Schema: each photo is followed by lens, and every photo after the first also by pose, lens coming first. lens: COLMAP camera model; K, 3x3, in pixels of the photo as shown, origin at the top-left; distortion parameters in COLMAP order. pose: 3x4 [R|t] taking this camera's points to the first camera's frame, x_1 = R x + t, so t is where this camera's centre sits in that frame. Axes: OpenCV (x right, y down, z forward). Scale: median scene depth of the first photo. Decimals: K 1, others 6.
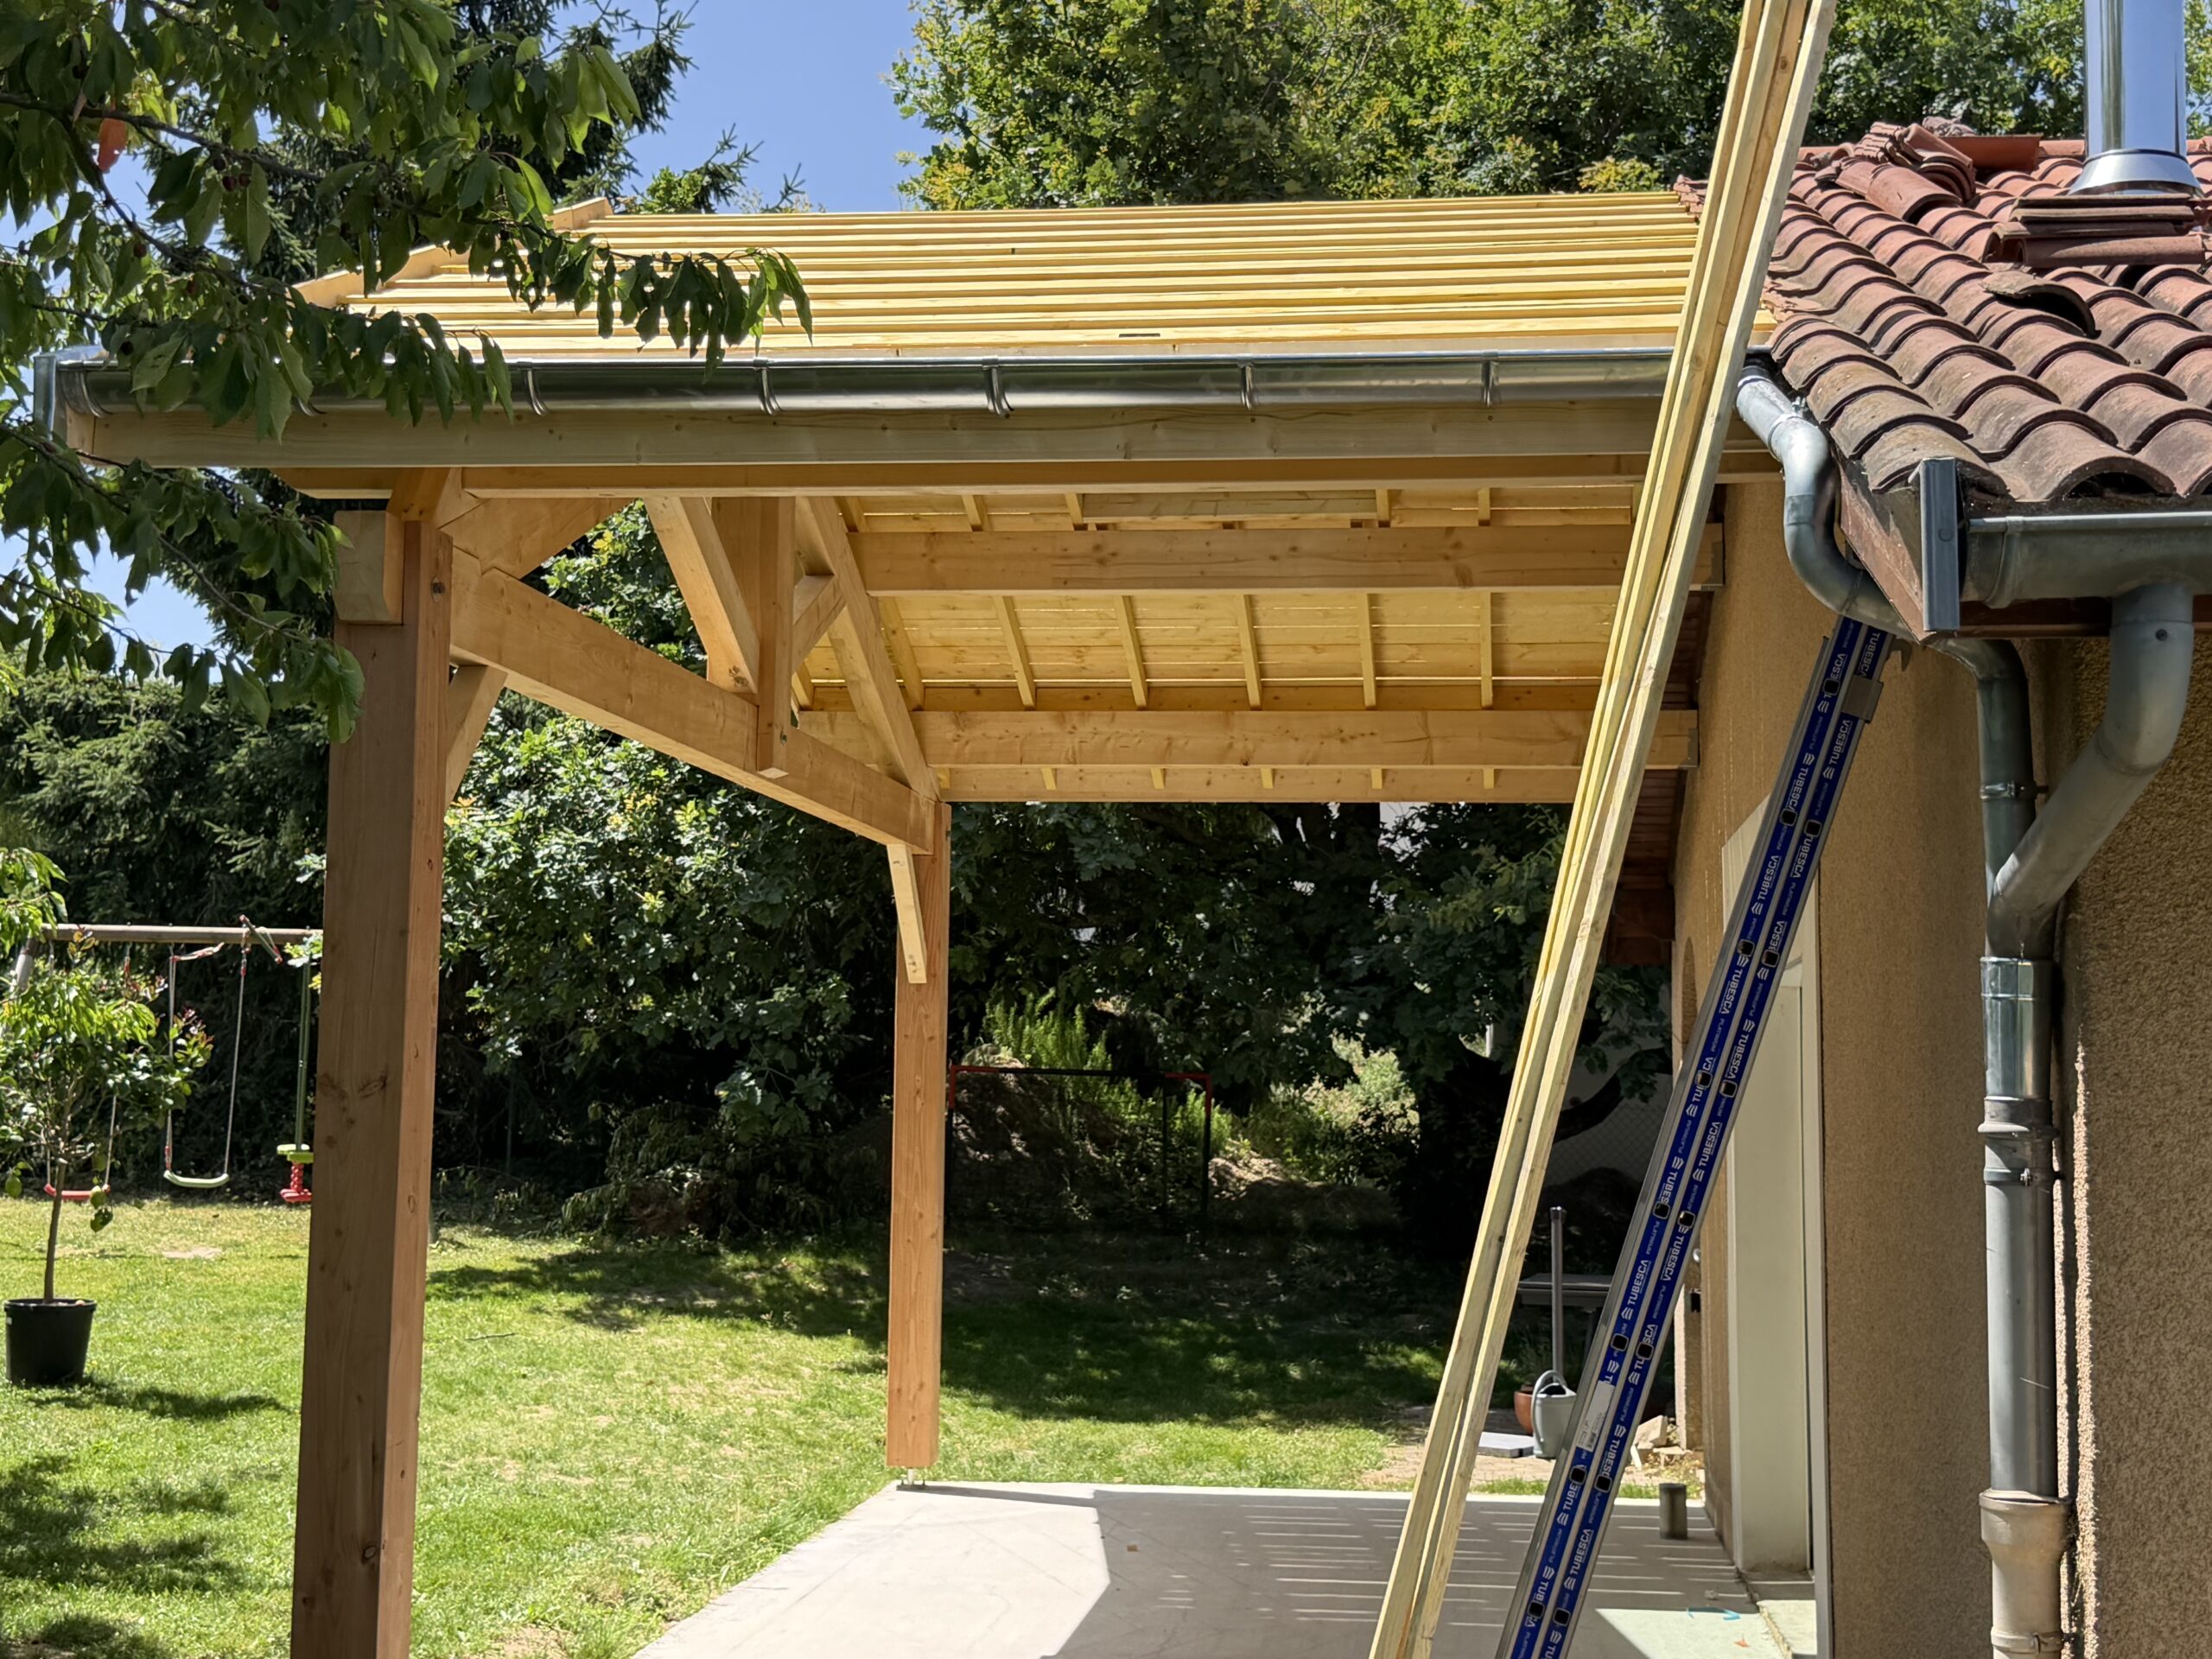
lens RADIAL K [[2798.2, 0, 1106.0], [0, 2798.2, 829.5], [0, 0, 1]] dist [0.144925, -0.328942]
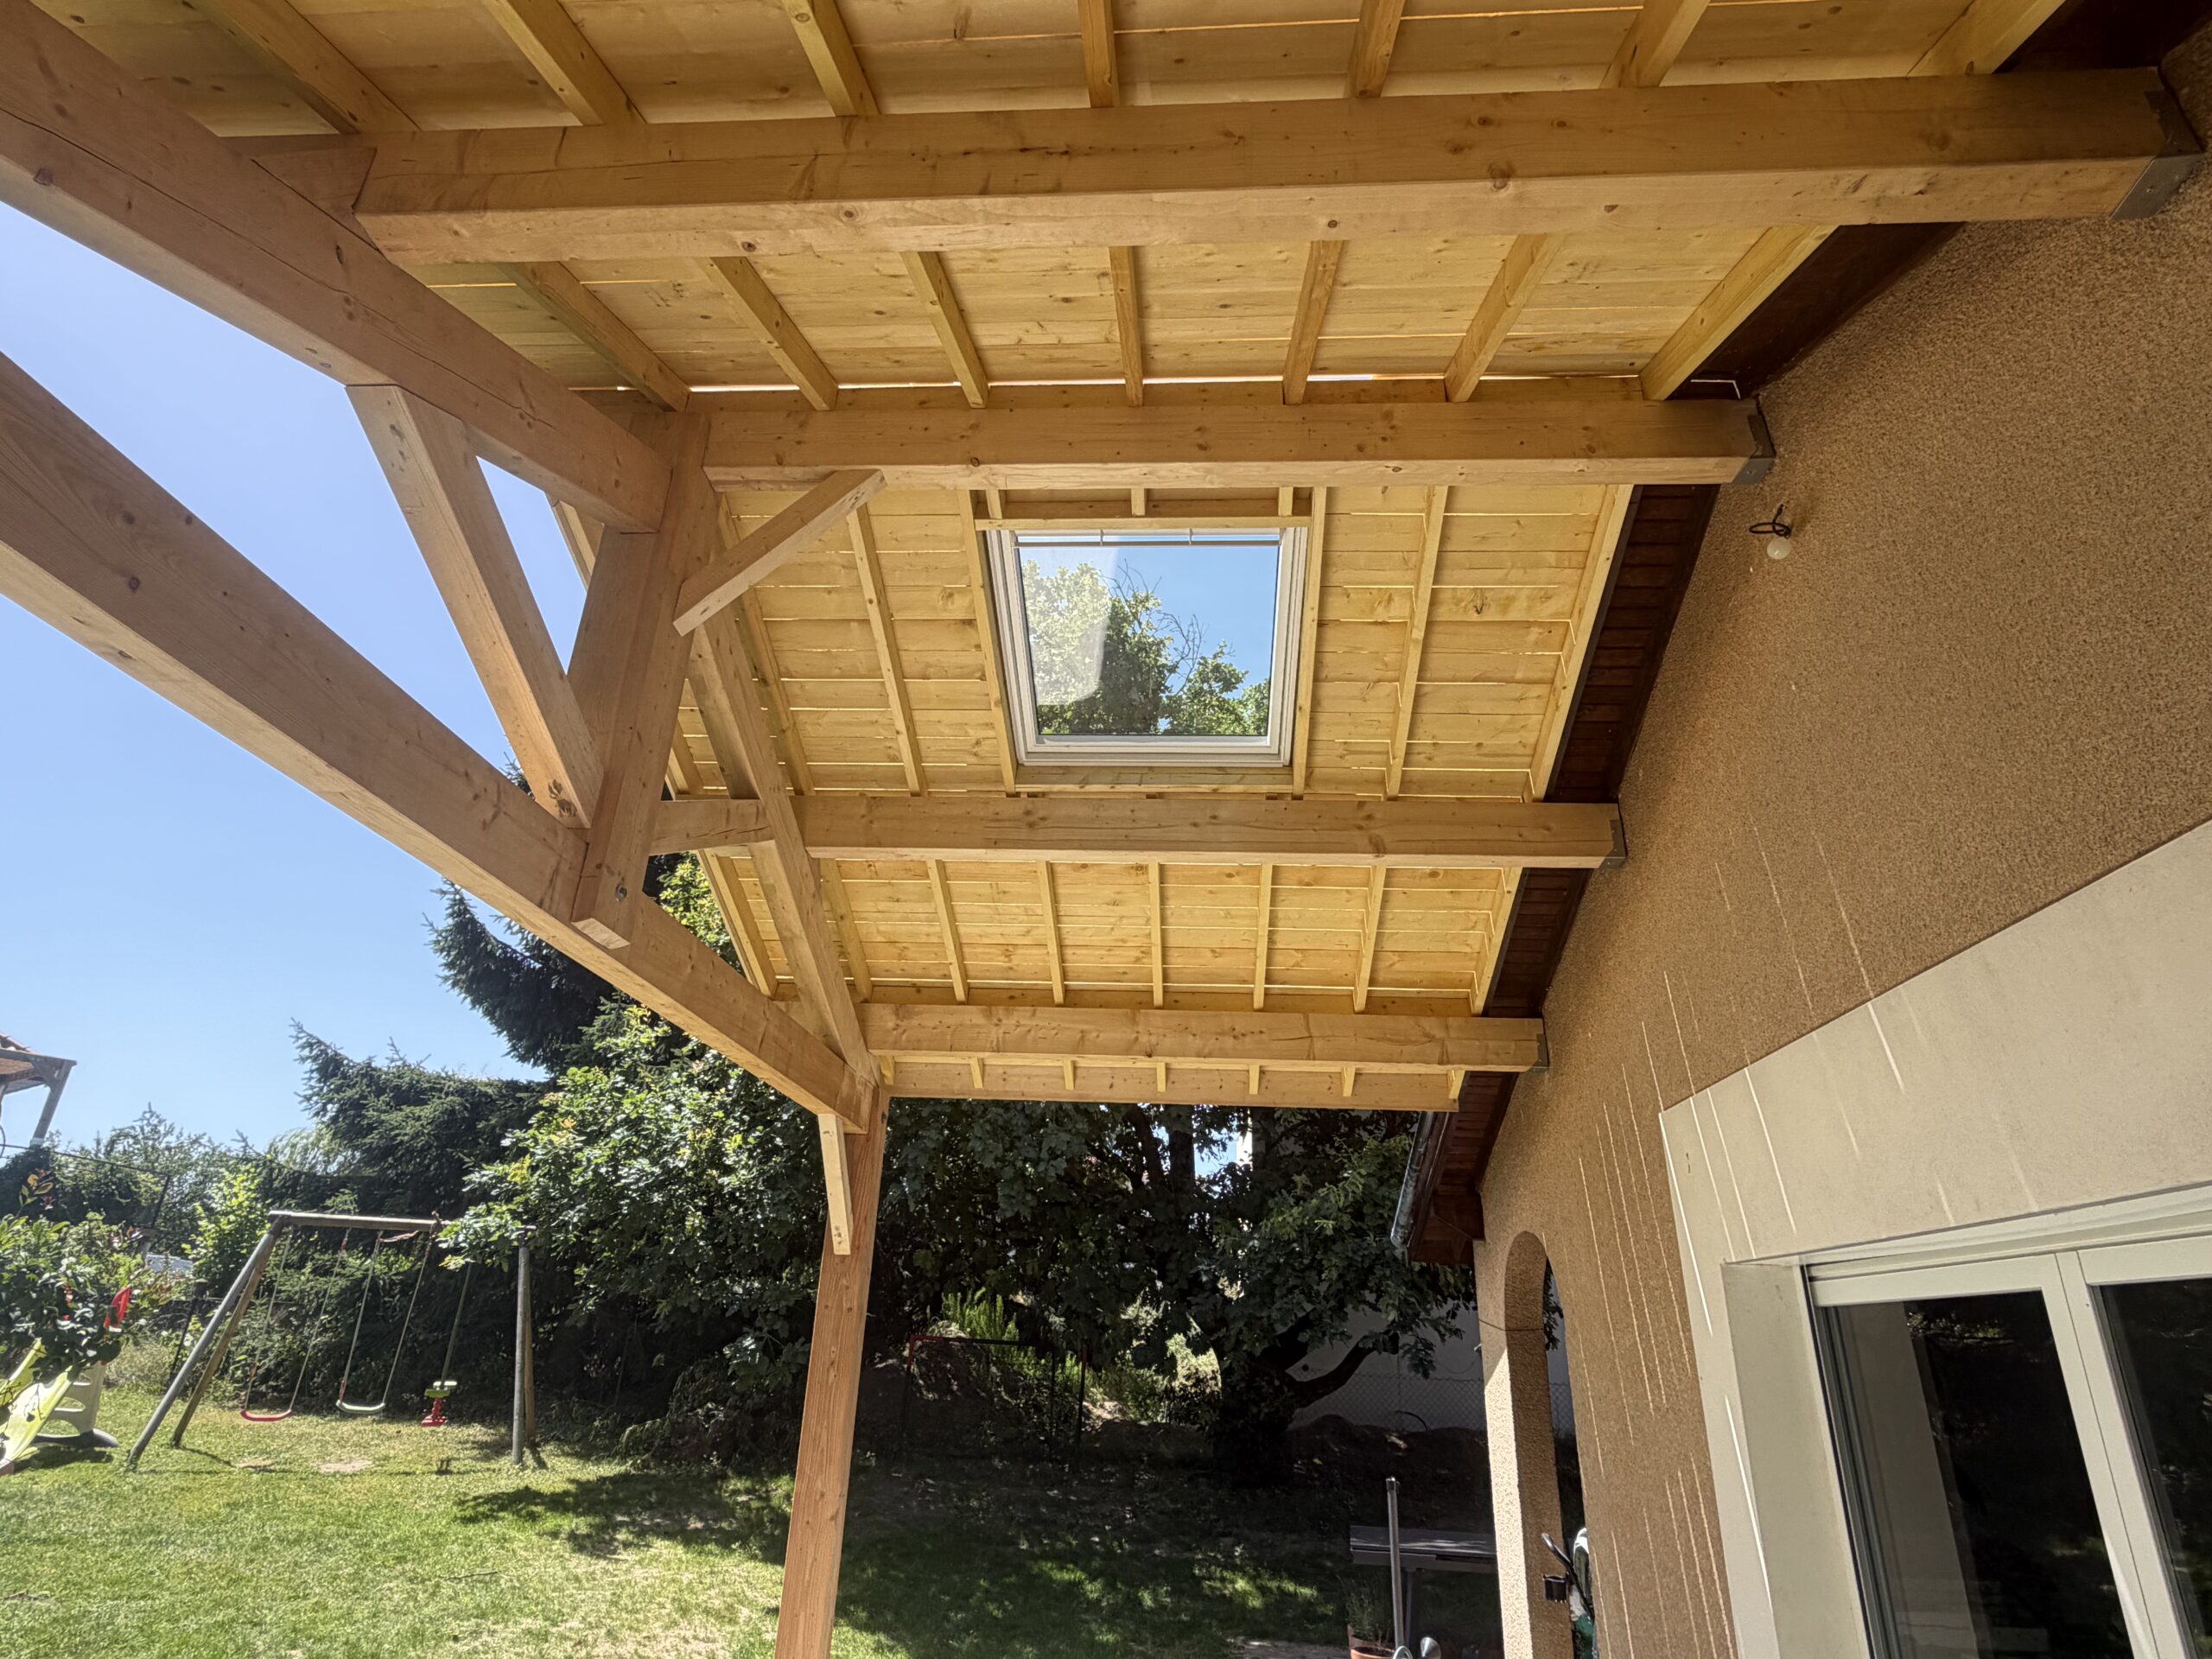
lens RADIAL K [[1202.7, 0, 1106.0], [0, 1202.7, 829.5], [0, 0, 1]] dist [-0.005099, -0.001862]
pose [[0.997511, 0.046509, 0.053000, 0.002126], [-0.027795, 0.950122, -0.310639, 0.037123], [-0.064804, 0.308392, 0.949049, 0.464518]]
